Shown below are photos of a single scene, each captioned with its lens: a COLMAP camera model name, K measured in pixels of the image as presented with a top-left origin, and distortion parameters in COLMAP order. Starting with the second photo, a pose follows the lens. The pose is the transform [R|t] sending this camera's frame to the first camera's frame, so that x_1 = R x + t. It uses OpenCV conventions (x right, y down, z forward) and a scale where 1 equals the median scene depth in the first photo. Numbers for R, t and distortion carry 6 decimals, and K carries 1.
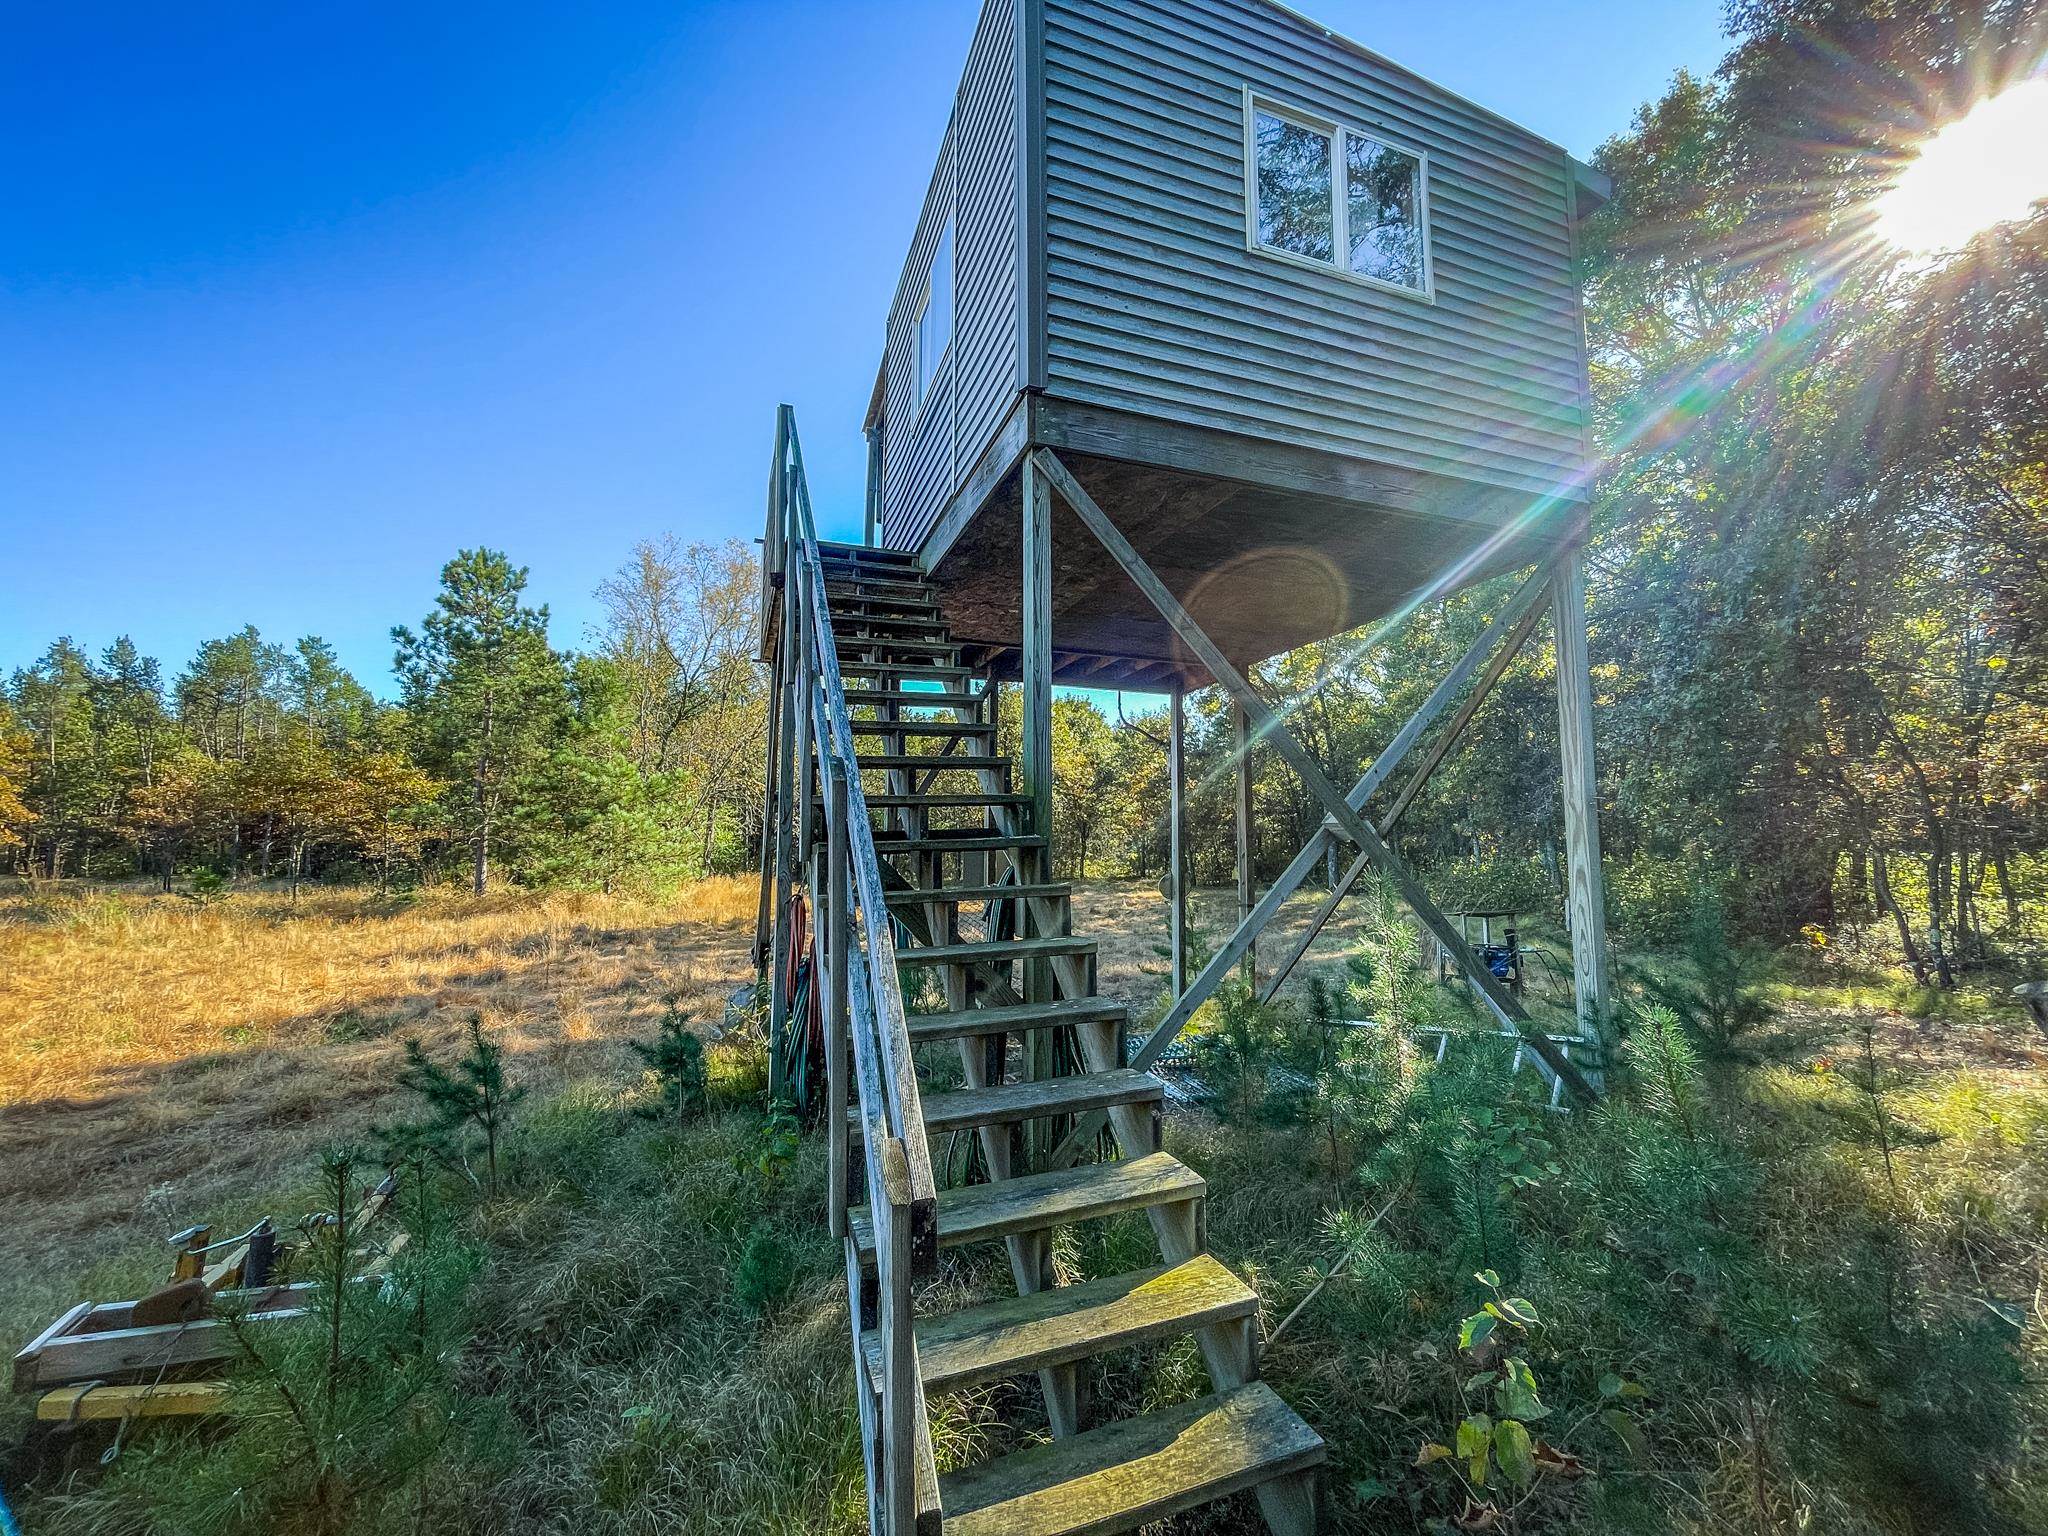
lens RADIAL K [[835.6, 0, 1035.6], [0, 835.6, 765.7], [0, 0, 1]] dist [0.001186, 0.000300]
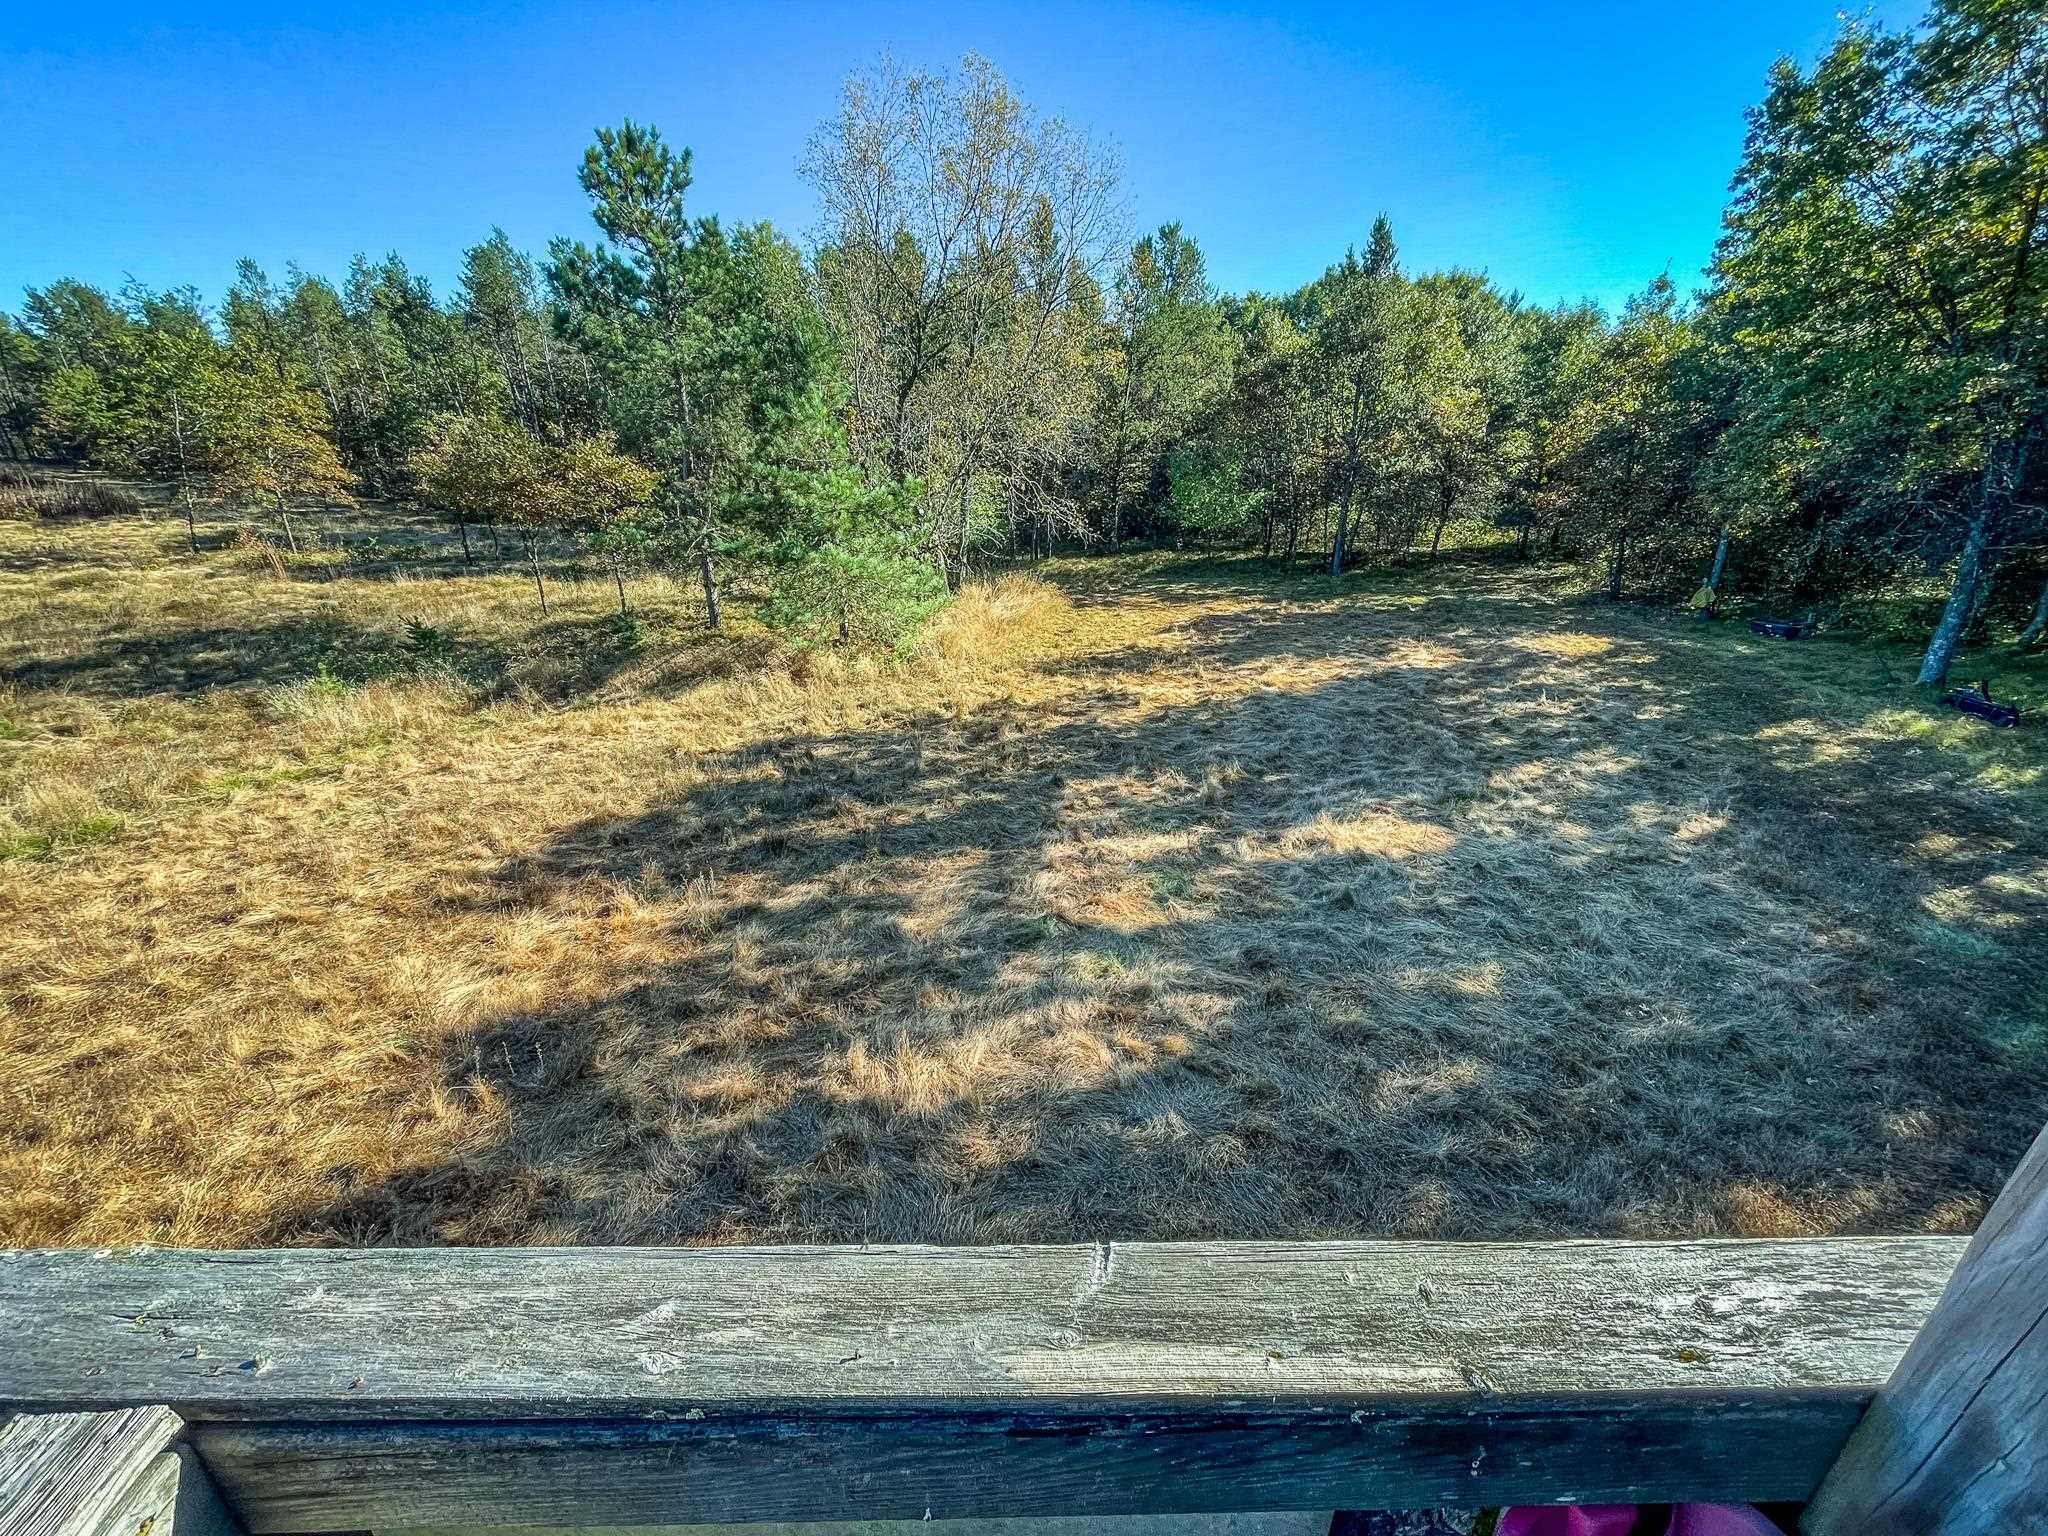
lens RADIAL K [[835.6, 0, 1018.6], [0, 835.6, 760.8], [0, 0, 1]] dist [0.001186, 0.000300]
pose [[0.943260, 0.136167, -0.302852, -0.047967], [0.016765, 0.891360, 0.452985, -0.057726], [0.331631, -0.432360, 0.838502, 0.180599]]
